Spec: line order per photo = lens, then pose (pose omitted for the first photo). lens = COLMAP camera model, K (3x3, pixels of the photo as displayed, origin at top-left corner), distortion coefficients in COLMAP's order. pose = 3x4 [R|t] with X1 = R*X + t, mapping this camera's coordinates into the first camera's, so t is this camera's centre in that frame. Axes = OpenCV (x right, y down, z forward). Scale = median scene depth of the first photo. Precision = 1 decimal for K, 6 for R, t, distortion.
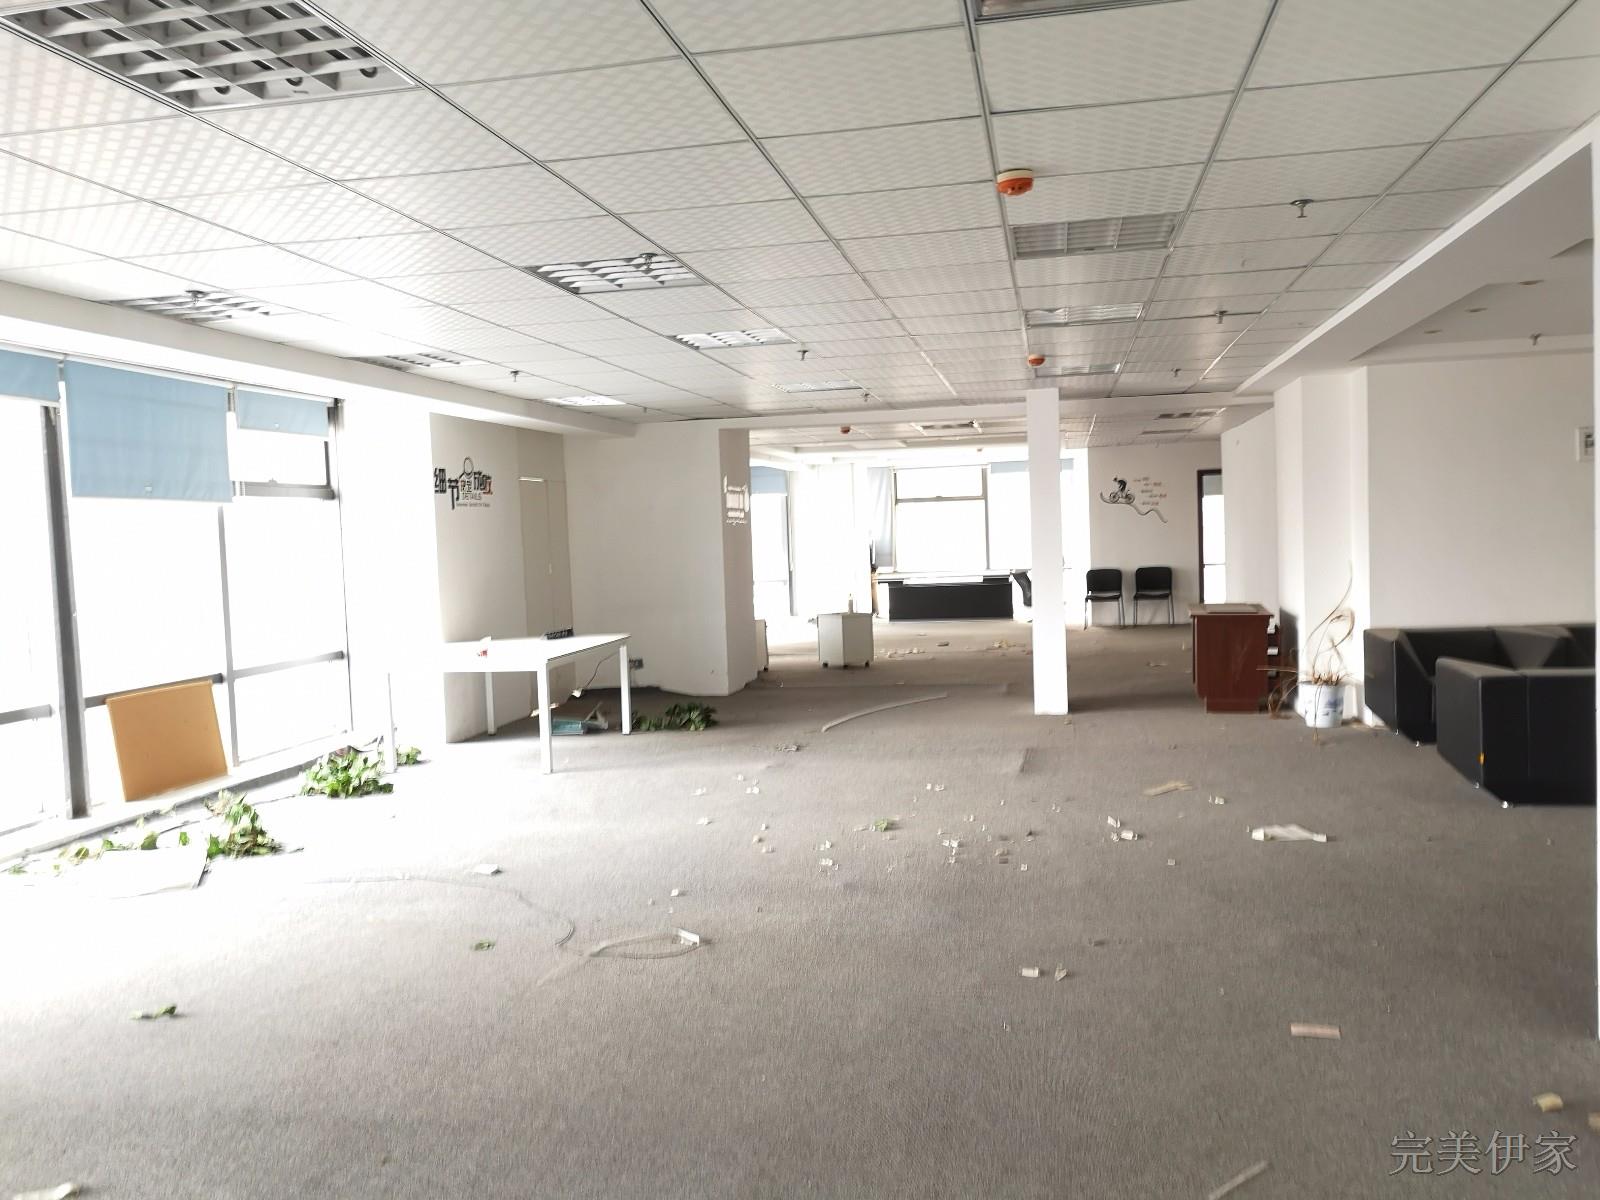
lens RADIAL K [[1267.5, 0, 797.5], [0, 1267.5, 605.6], [0, 0, 1]] dist [0.008778, -0.005808]
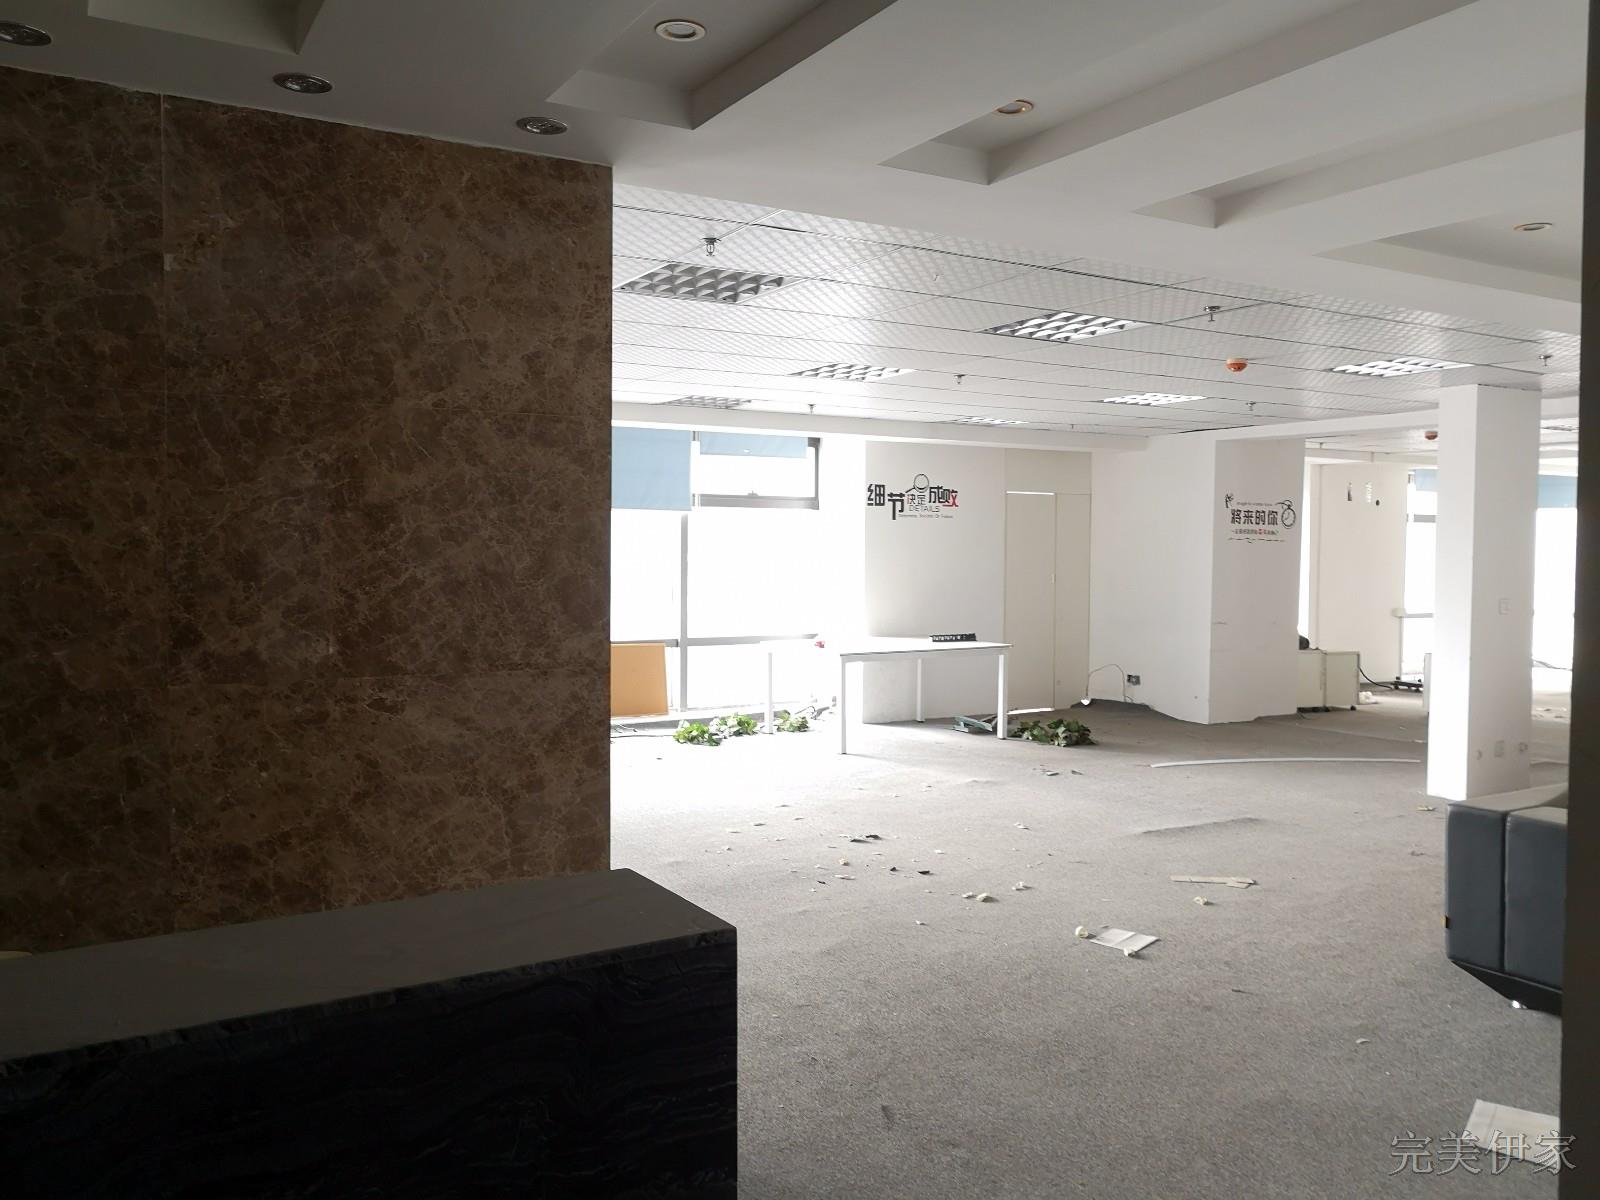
lens RADIAL K [[1267.5, 0, 801.4], [0, 1267.5, 593.5], [0, 0, 1]] dist [0.008778, -0.005808]
pose [[0.669684, 0.068999, -0.739434, 0.531950], [-0.075814, 0.996825, 0.024354, -0.031985], [0.738767, 0.039750, 0.672788, 0.176746]]
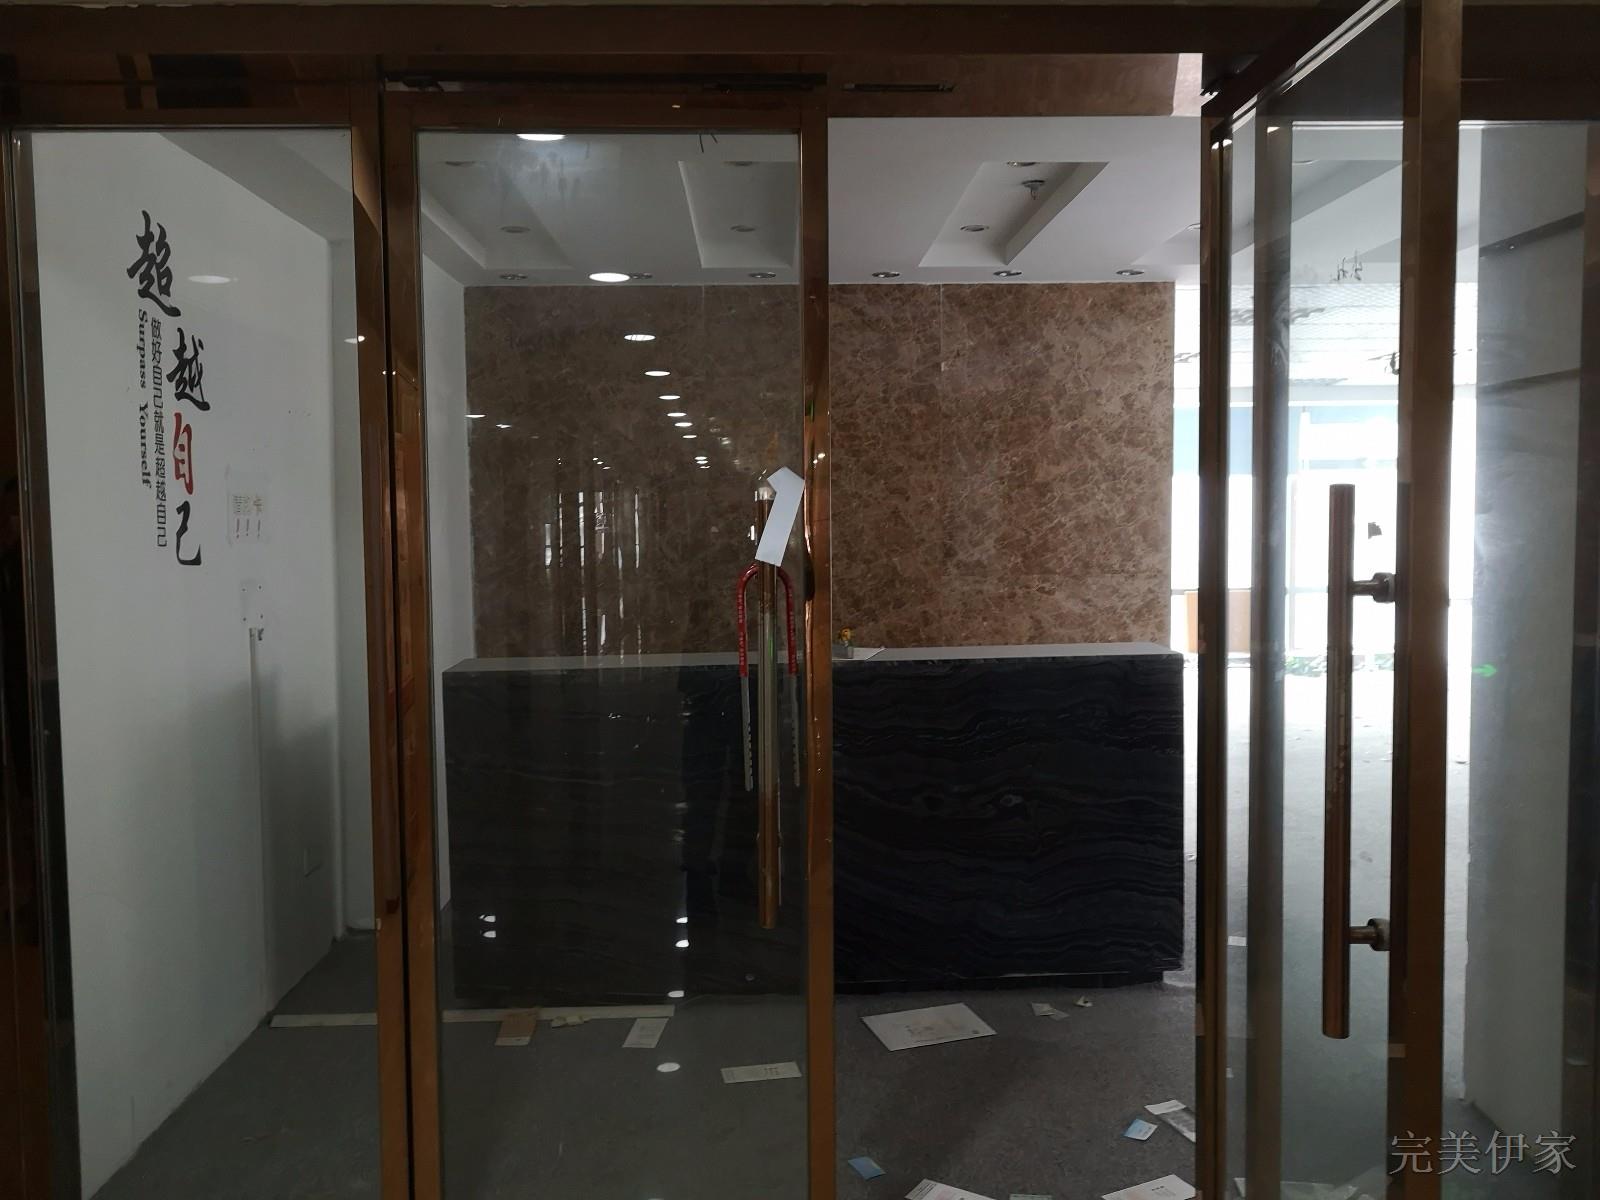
lens RADIAL K [[1267.5, 0, 807.8], [0, 1267.5, 597.5], [0, 0, 1]] dist [0.008778, -0.005808]
pose [[0.237095, 0.098180, -0.966513, 1.282240], [-0.055602, 0.994621, 0.087395, -0.028761], [0.969894, 0.033019, 0.241279, -0.169135]]
